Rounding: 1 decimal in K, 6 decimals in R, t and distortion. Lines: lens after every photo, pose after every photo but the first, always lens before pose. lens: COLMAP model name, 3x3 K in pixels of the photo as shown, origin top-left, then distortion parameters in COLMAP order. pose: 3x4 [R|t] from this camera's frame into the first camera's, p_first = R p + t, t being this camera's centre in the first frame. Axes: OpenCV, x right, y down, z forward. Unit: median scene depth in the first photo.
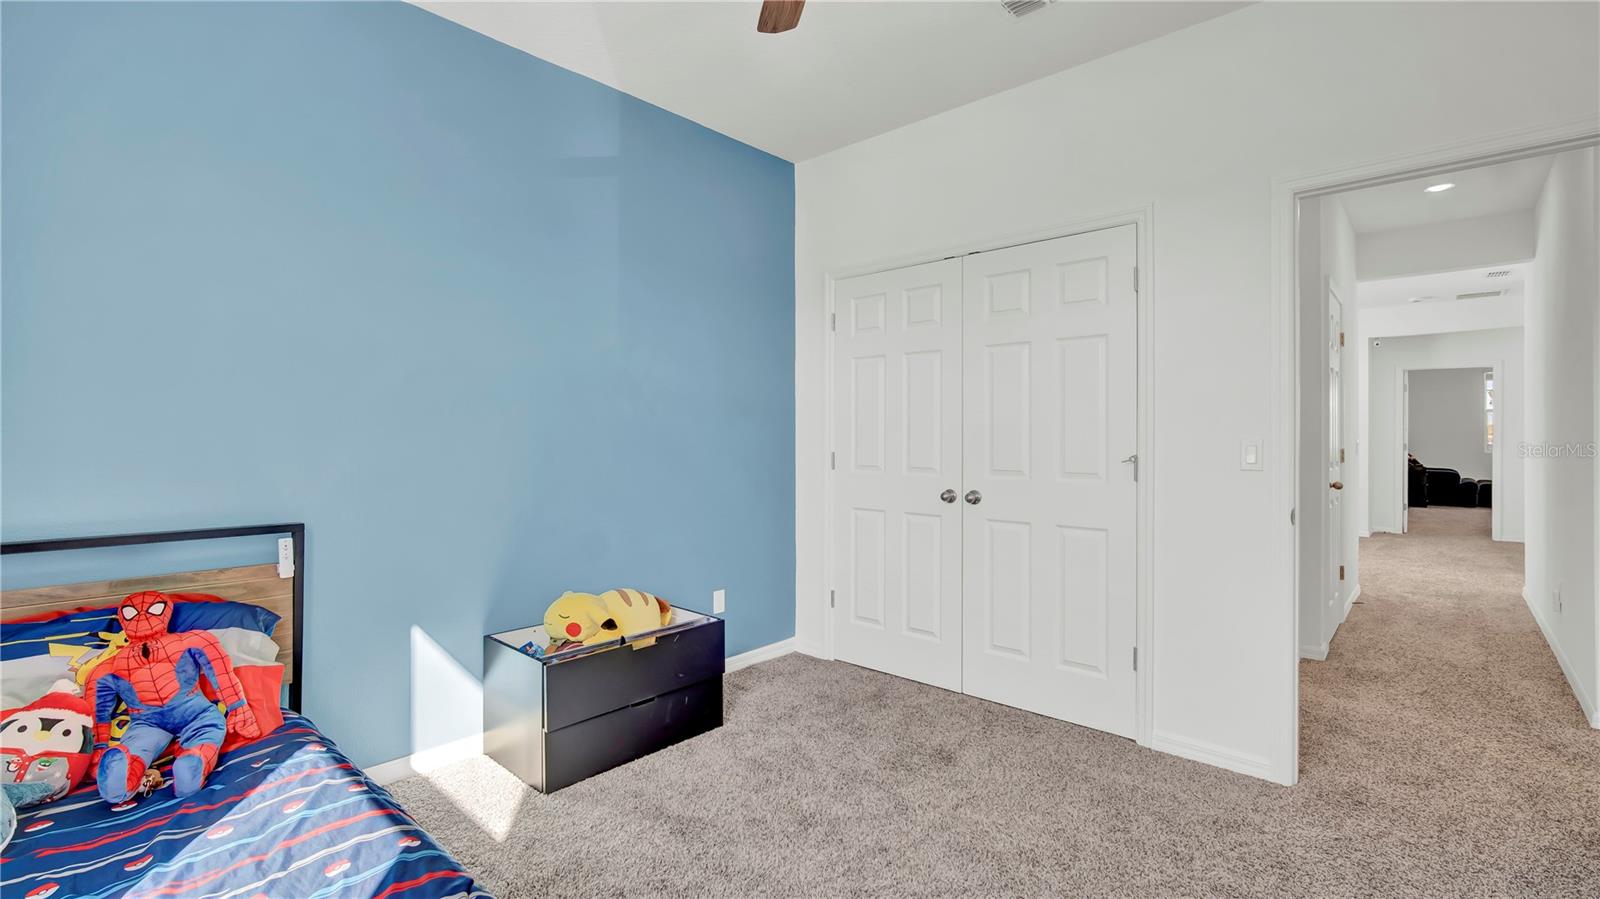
lens RADIAL K [[712.3, 0, 795.0], [0, 712.3, 436.2], [0, 0, 1]] dist [-0.013102, 0.003149]
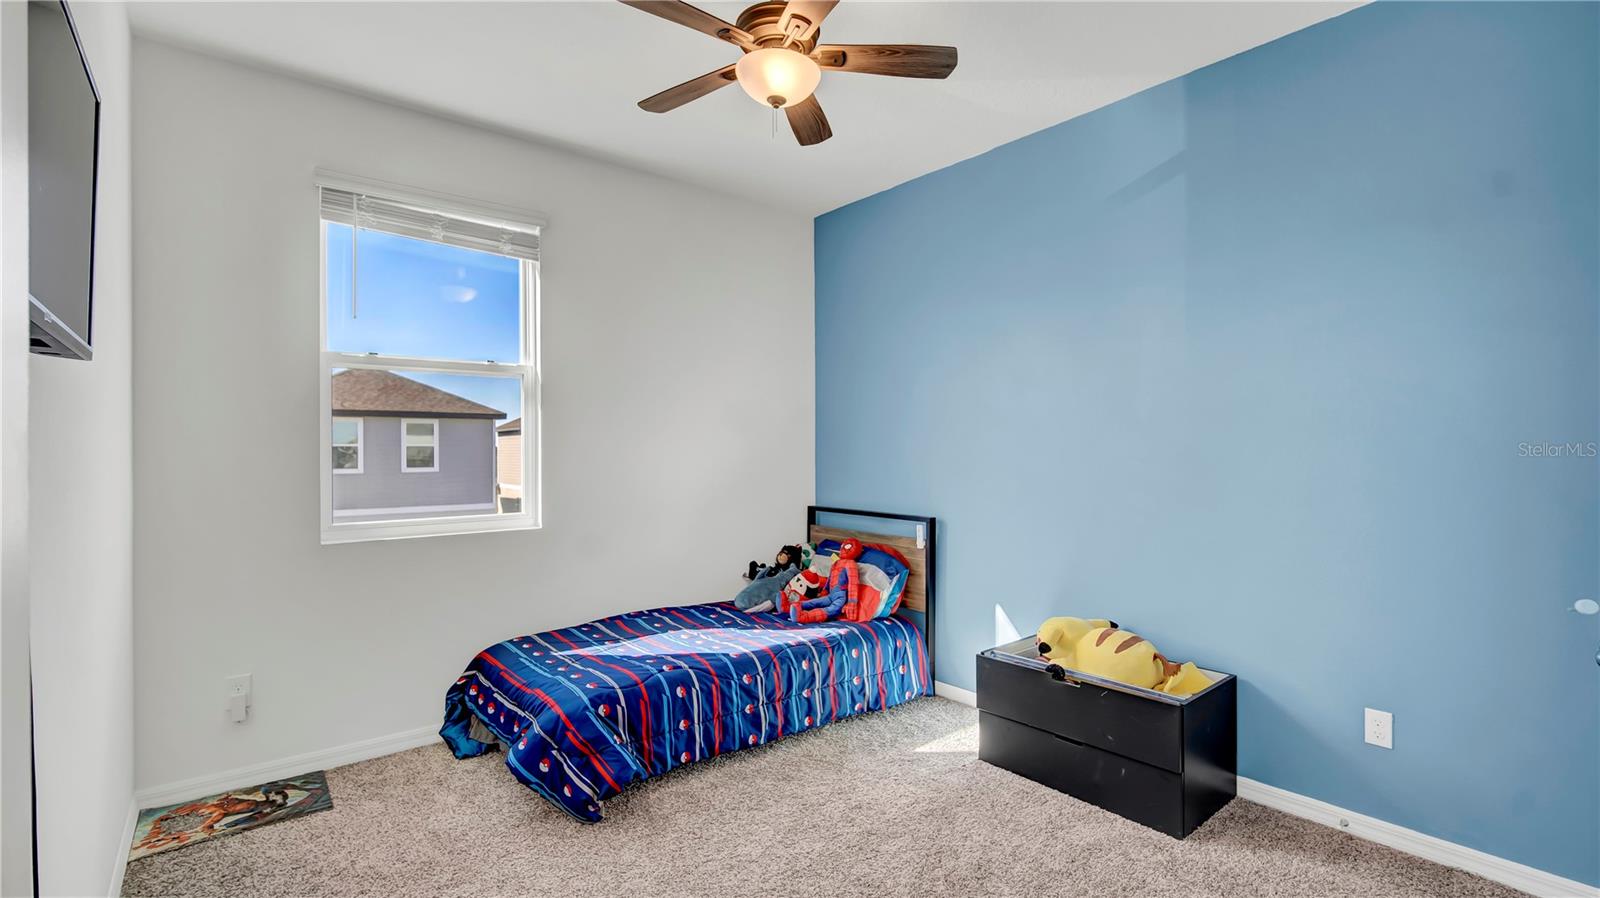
lens RADIAL K [[712.3, 0, 795.7], [0, 712.3, 455.9], [0, 0, 1]] dist [-0.013102, 0.003149]
pose [[-0.136724, 0.008078, -0.990576, 1.002830], [-0.000220, 0.999966, 0.008185, -0.032772], [0.990609, 0.001337, -0.136718, 0.944158]]
